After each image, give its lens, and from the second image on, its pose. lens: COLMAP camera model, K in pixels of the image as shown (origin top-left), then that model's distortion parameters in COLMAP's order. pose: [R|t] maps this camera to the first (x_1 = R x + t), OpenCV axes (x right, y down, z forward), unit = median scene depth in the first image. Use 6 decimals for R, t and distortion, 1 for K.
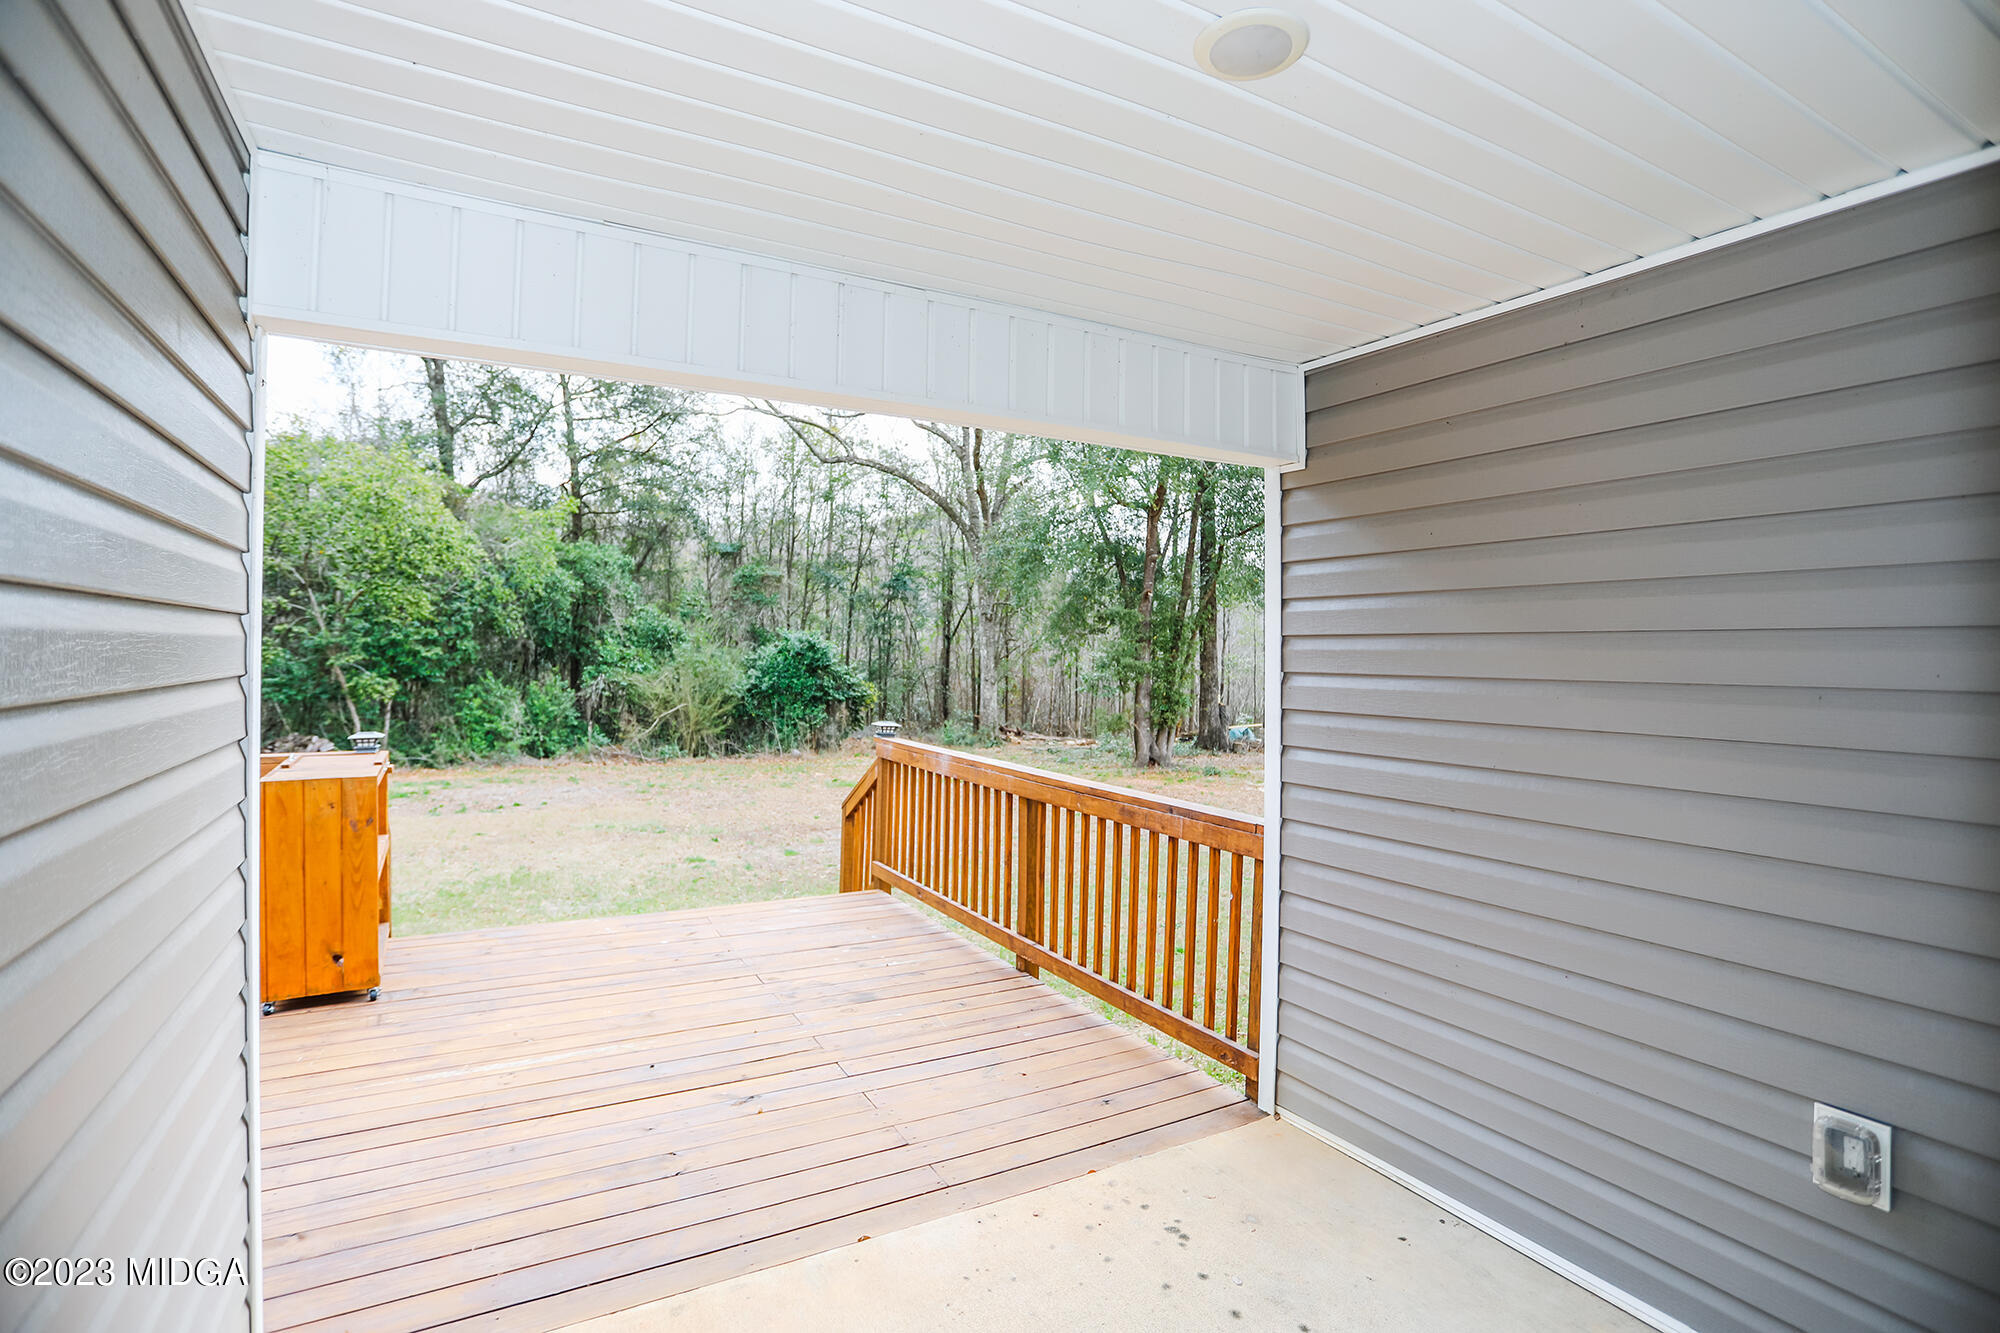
lens RADIAL K [[973.8, 0, 1002.5], [0, 973.8, 656.7], [0, 0, 1]] dist [-0.068851, 0.027895]
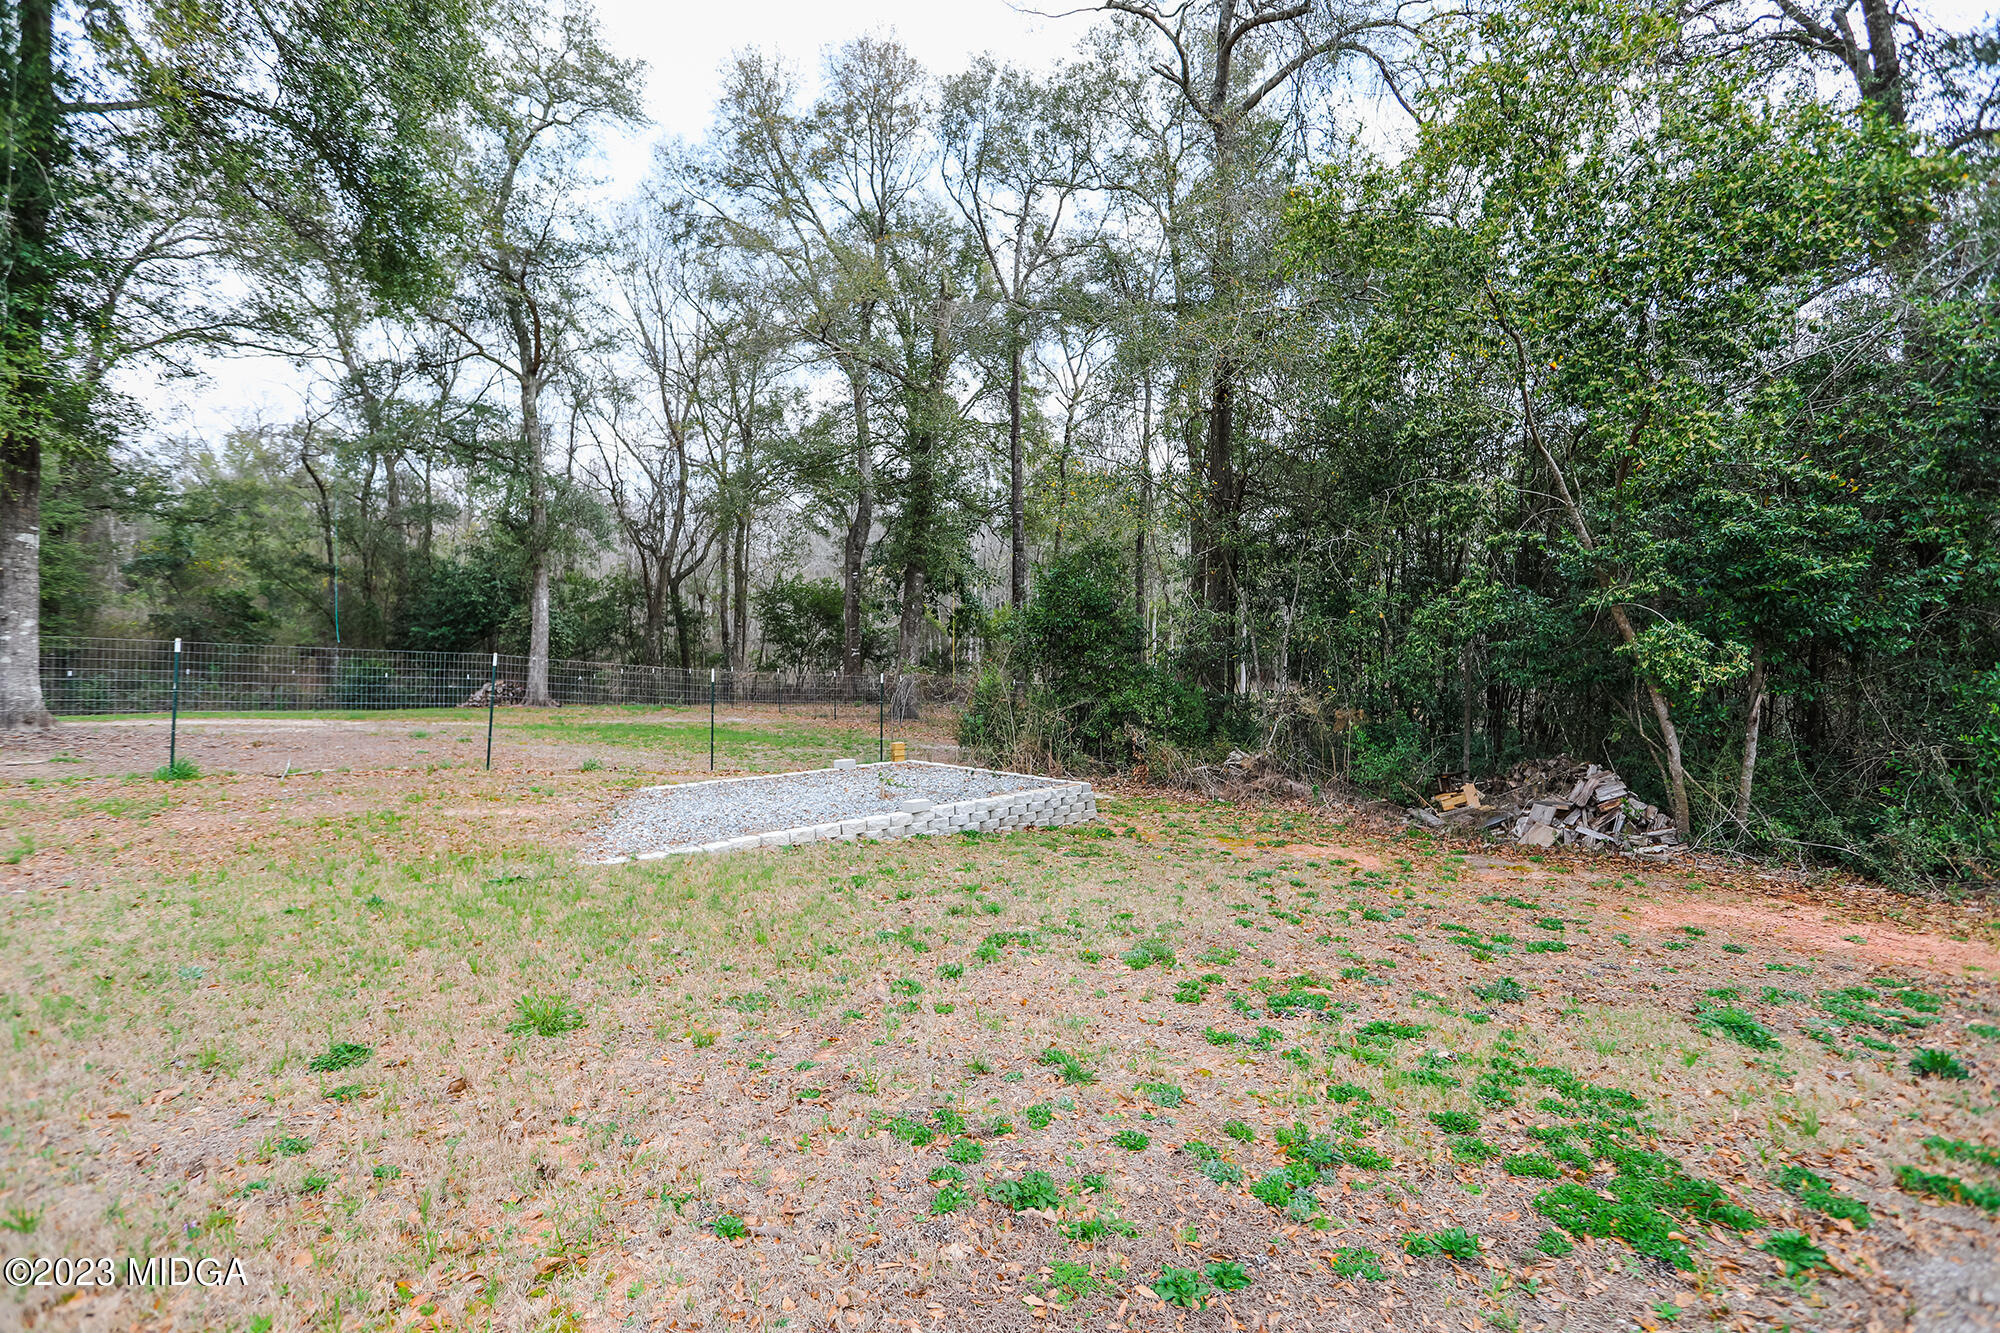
lens RADIAL K [[973.8, 0, 995.6], [0, 973.8, 649.3], [0, 0, 1]] dist [-0.068851, 0.027895]
pose [[0.262529, -0.007457, -0.964895, -0.323786], [0.001255, 0.999972, -0.007387, 0.027935], [0.964923, 0.000728, 0.262531, 0.551549]]
